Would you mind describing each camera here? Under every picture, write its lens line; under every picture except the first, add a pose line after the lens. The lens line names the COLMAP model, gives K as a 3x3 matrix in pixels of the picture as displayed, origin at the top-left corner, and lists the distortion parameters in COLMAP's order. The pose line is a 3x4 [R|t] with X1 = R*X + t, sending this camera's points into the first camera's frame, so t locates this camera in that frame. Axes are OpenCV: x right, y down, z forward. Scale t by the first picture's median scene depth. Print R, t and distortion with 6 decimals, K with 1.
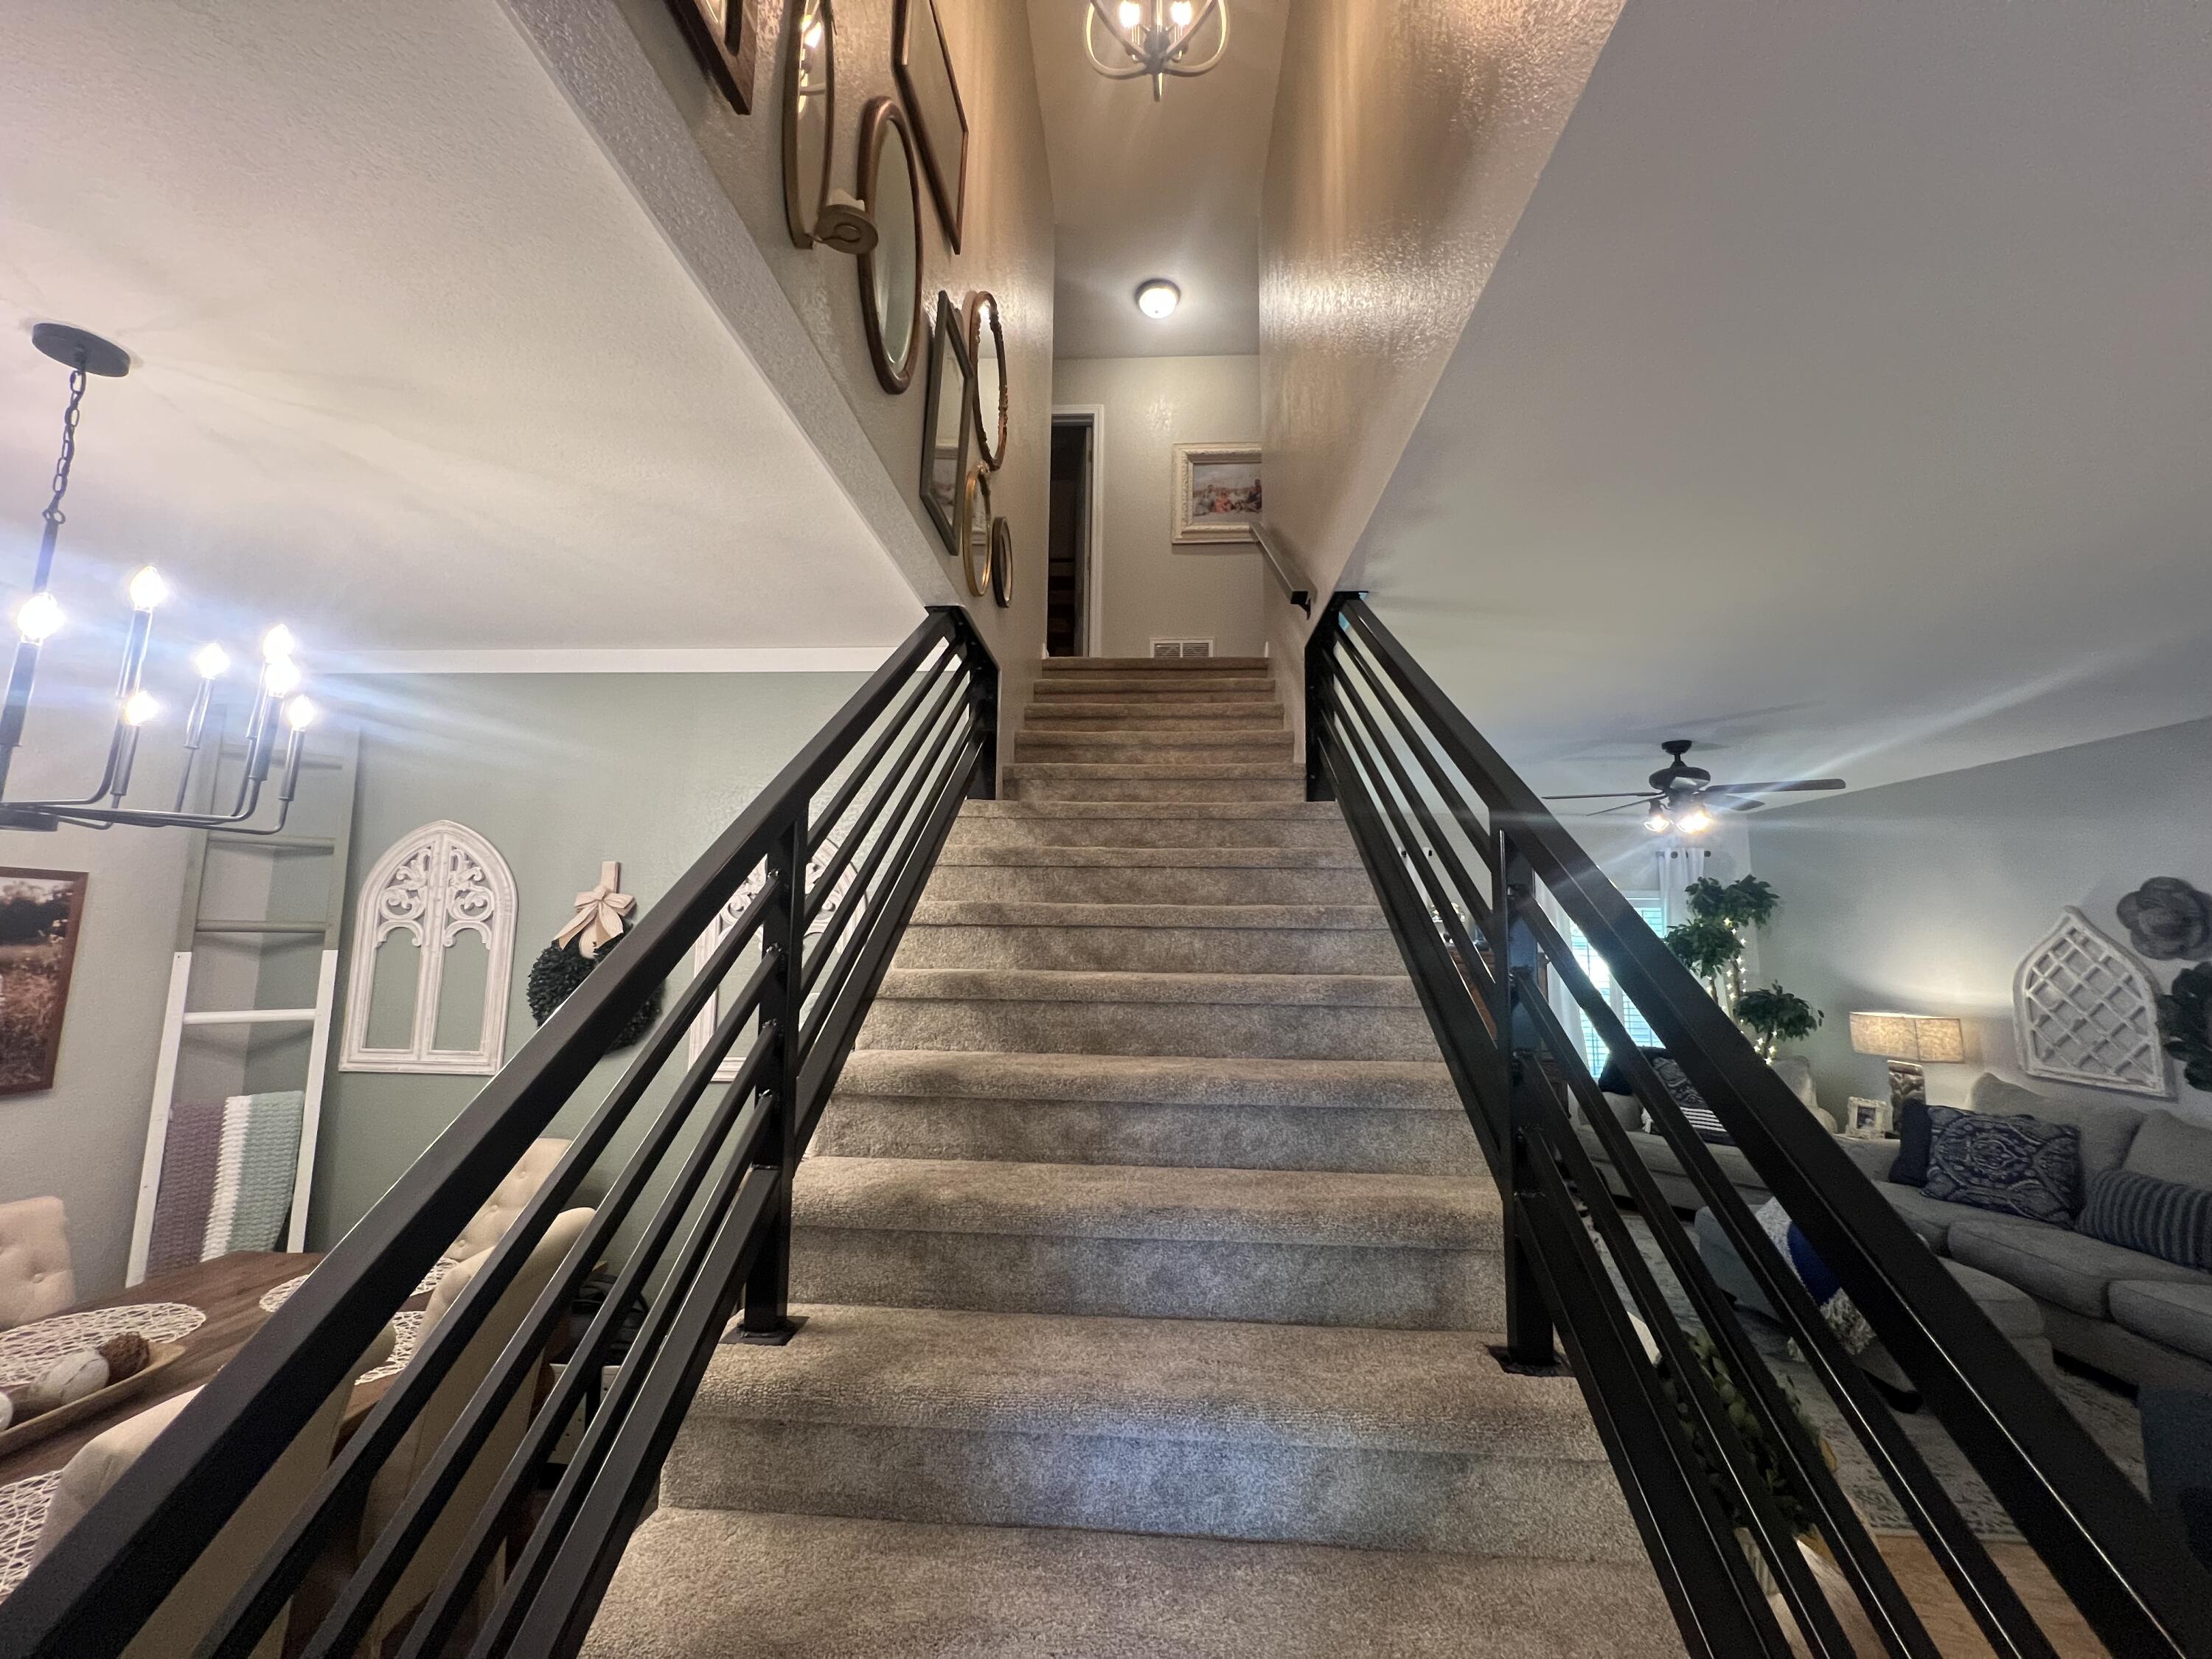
lens RADIAL K [[887.4, 0, 1101.8], [0, 887.4, 823.3], [0, 0, 1]] dist [-0.000618, -0.000635]
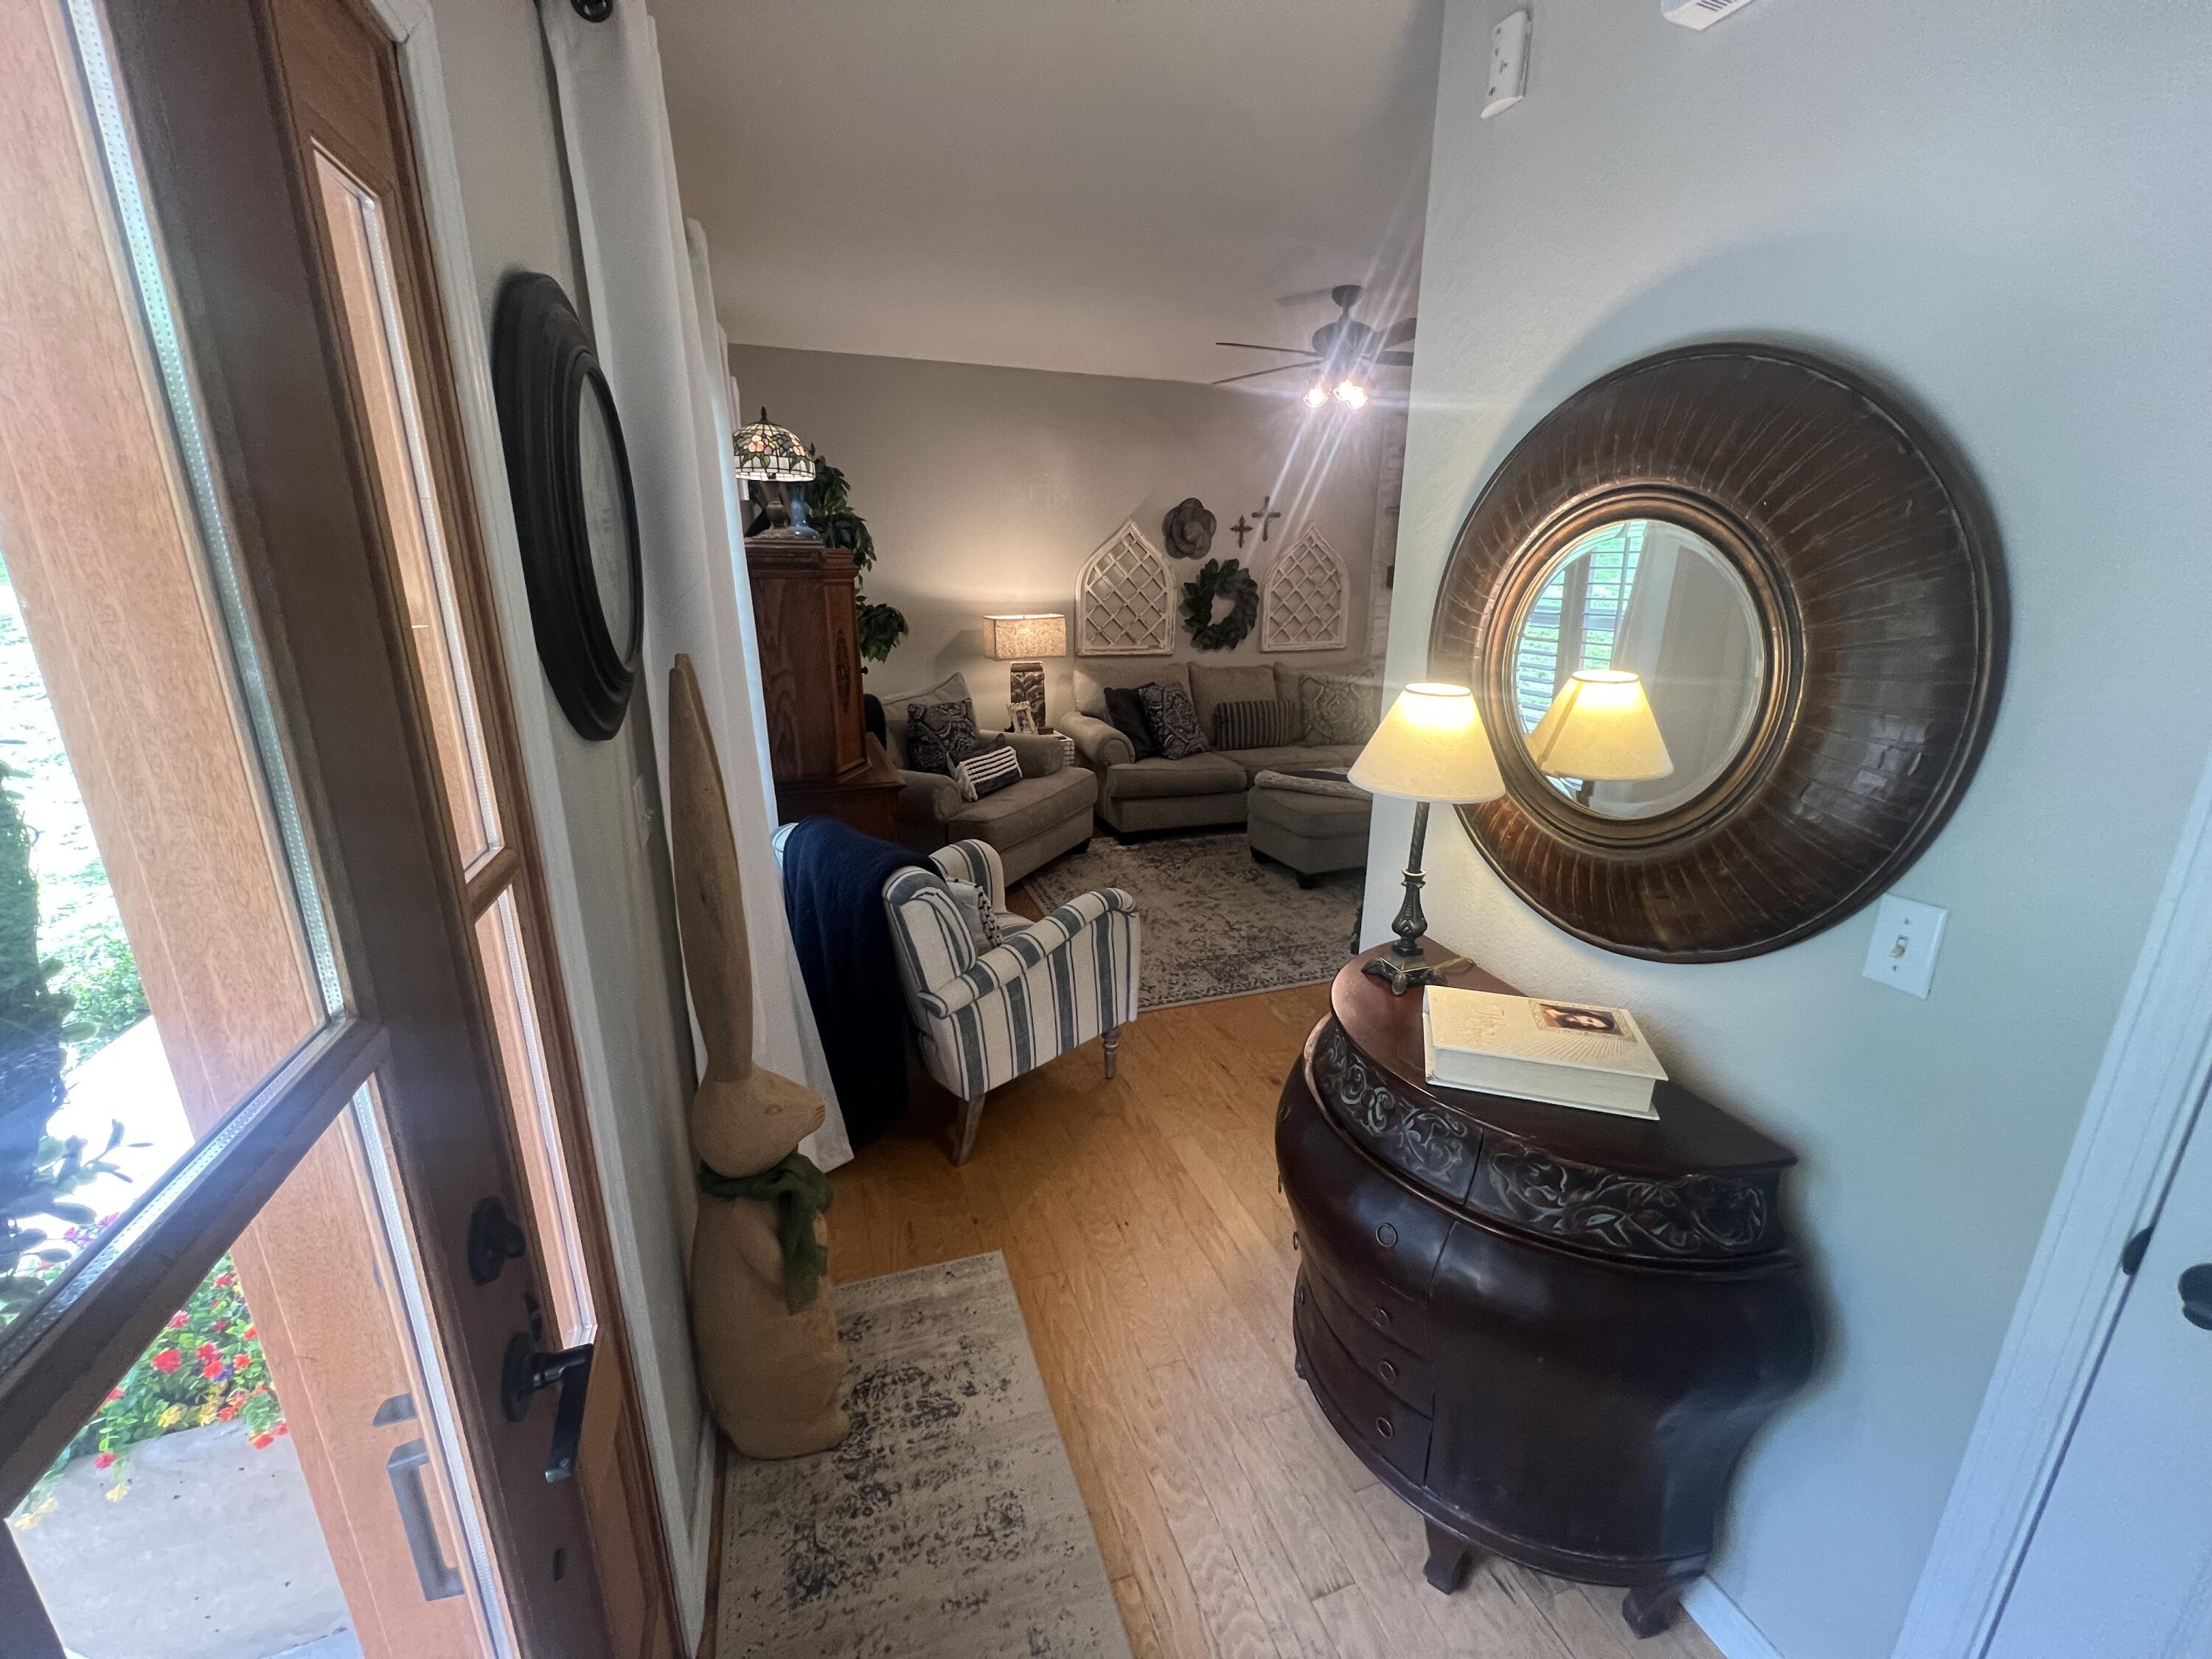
lens RADIAL K [[887.4, 0, 1101.8], [0, 887.4, 823.3], [0, 0, 1]] dist [-0.000618, -0.000635]
pose [[-0.386028, -0.267611, 0.882818, -0.137958], [-0.131979, 0.963174, 0.234259, 0.241048], [-0.912997, -0.026083, -0.407131, 1.646756]]
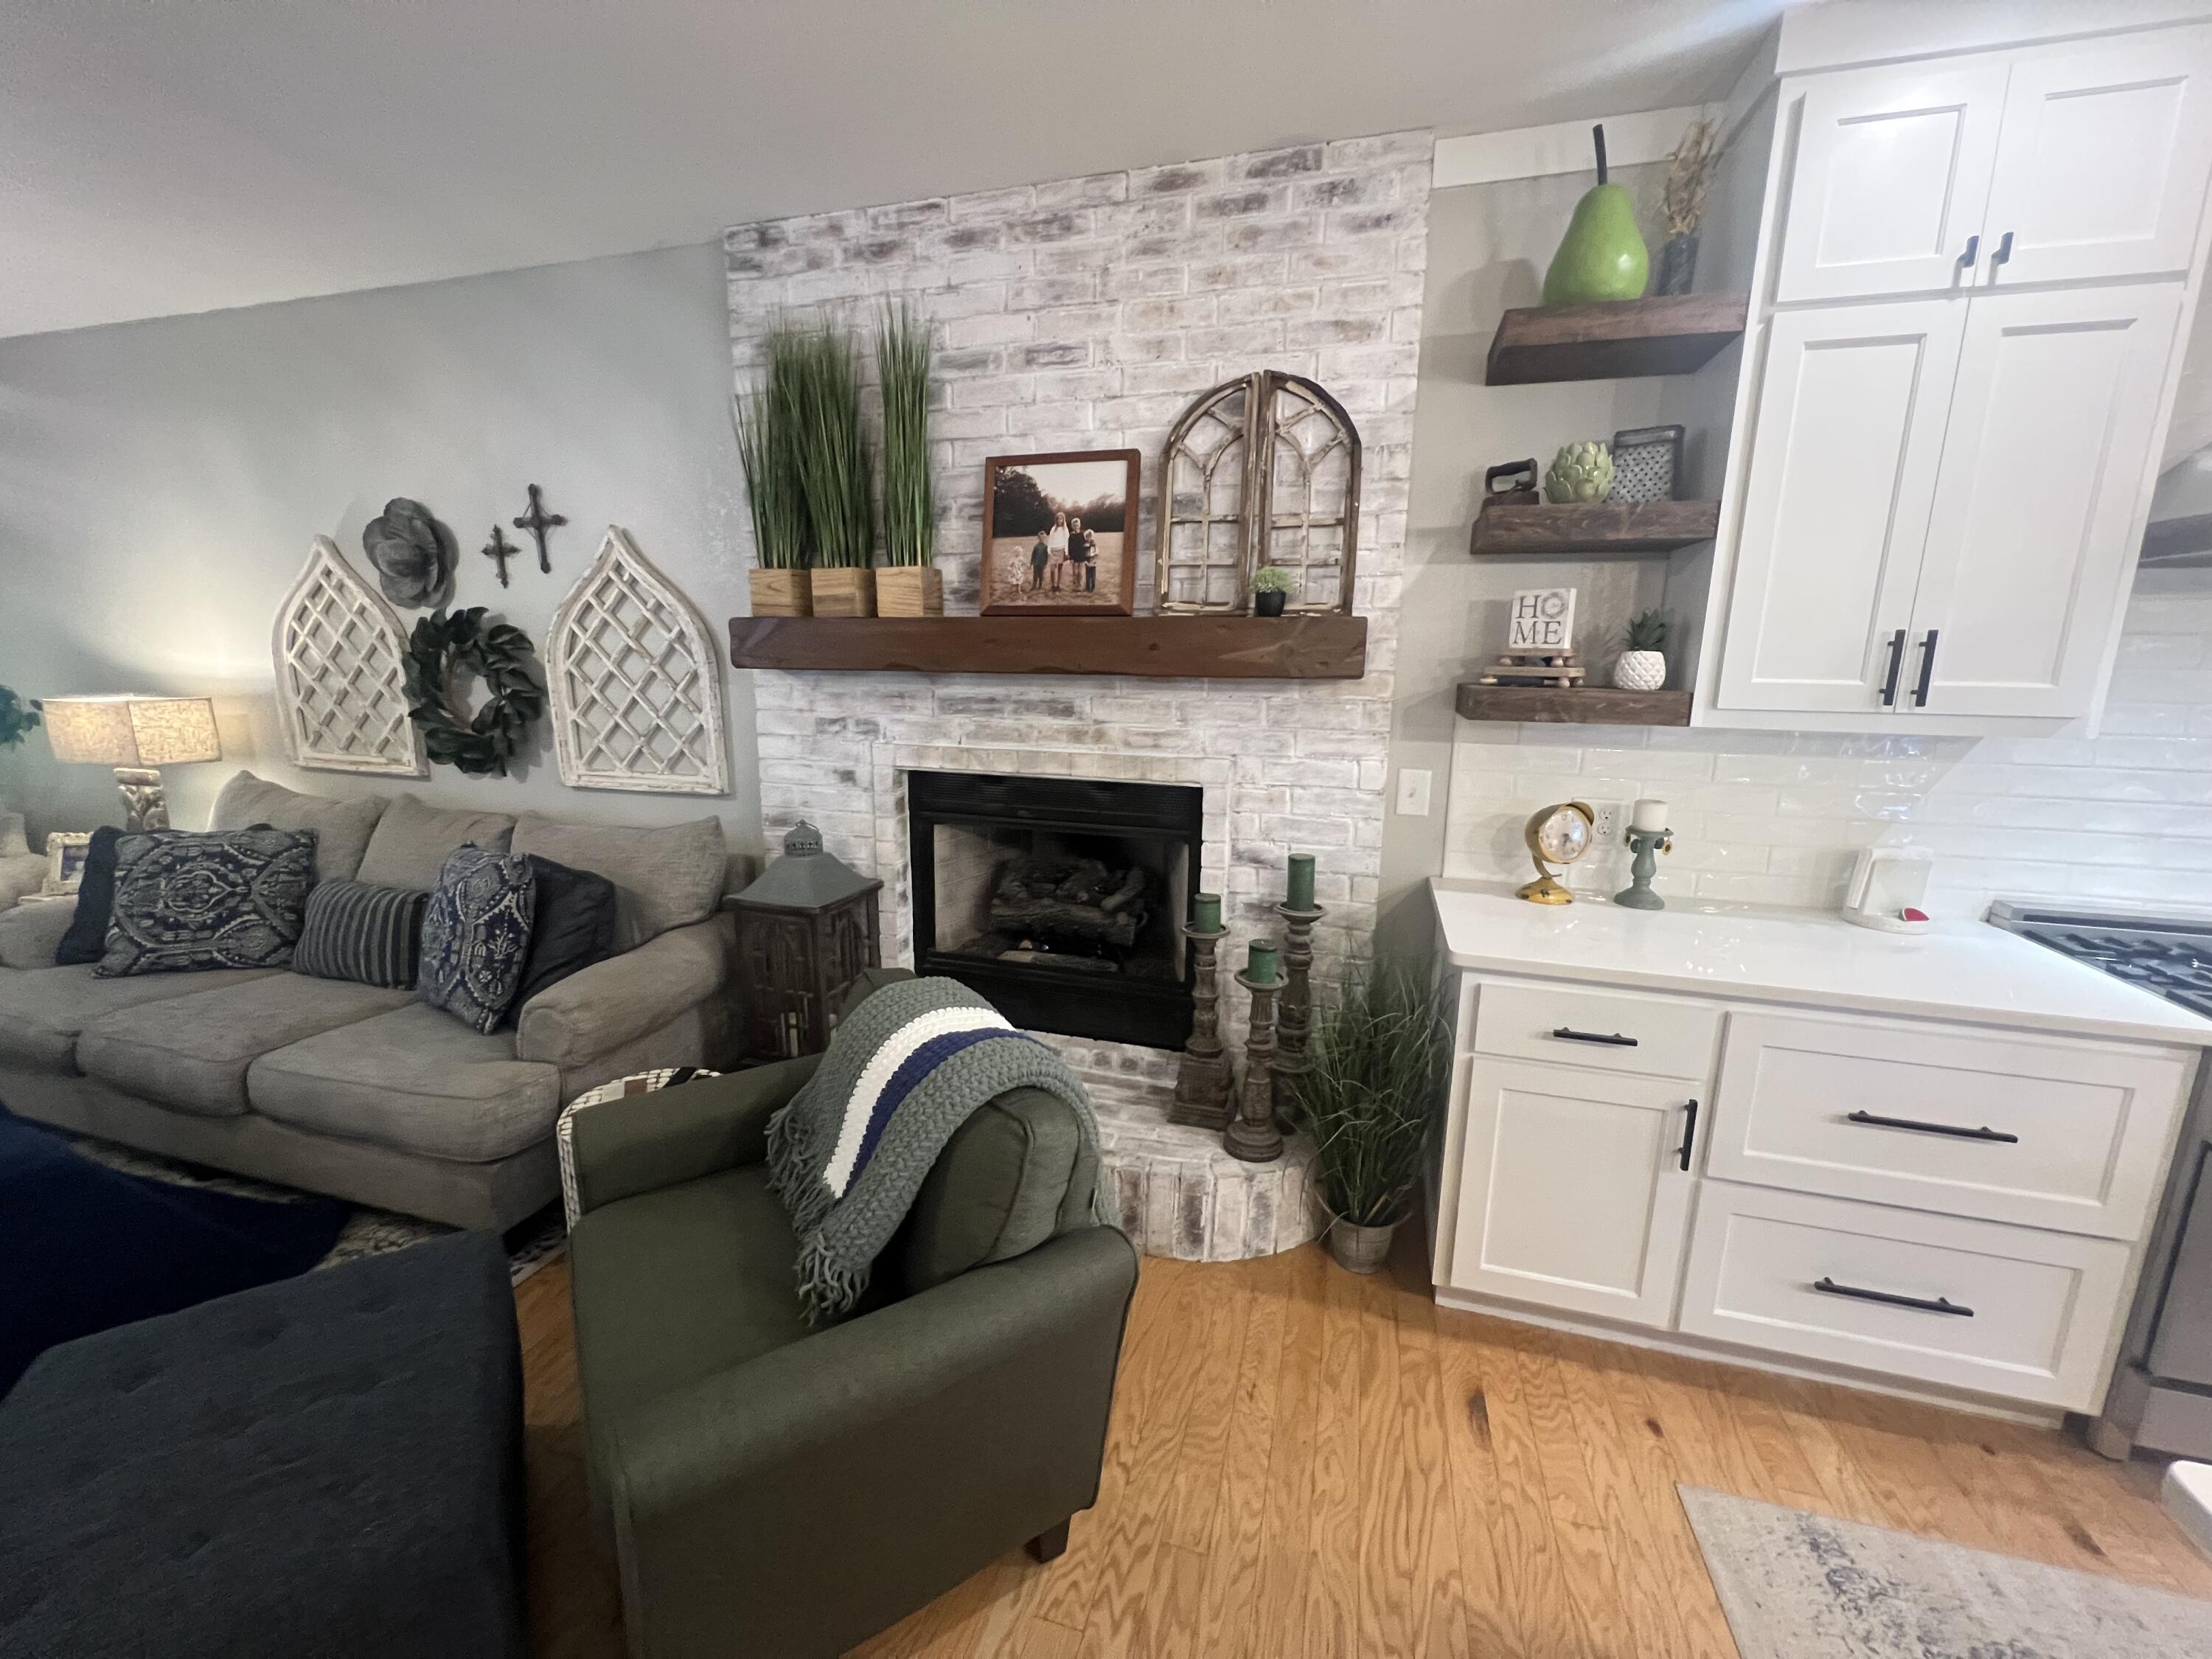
lens RADIAL K [[887.4, 0, 1101.8], [0, 887.4, 823.3], [0, 0, 1]] dist [-0.000618, -0.000635]
pose [[0.227169, -0.197096, 0.953702, 0.525403], [-0.137258, 0.963050, 0.231722, 0.068150], [-0.964134, -0.183543, 0.191722, 0.205097]]
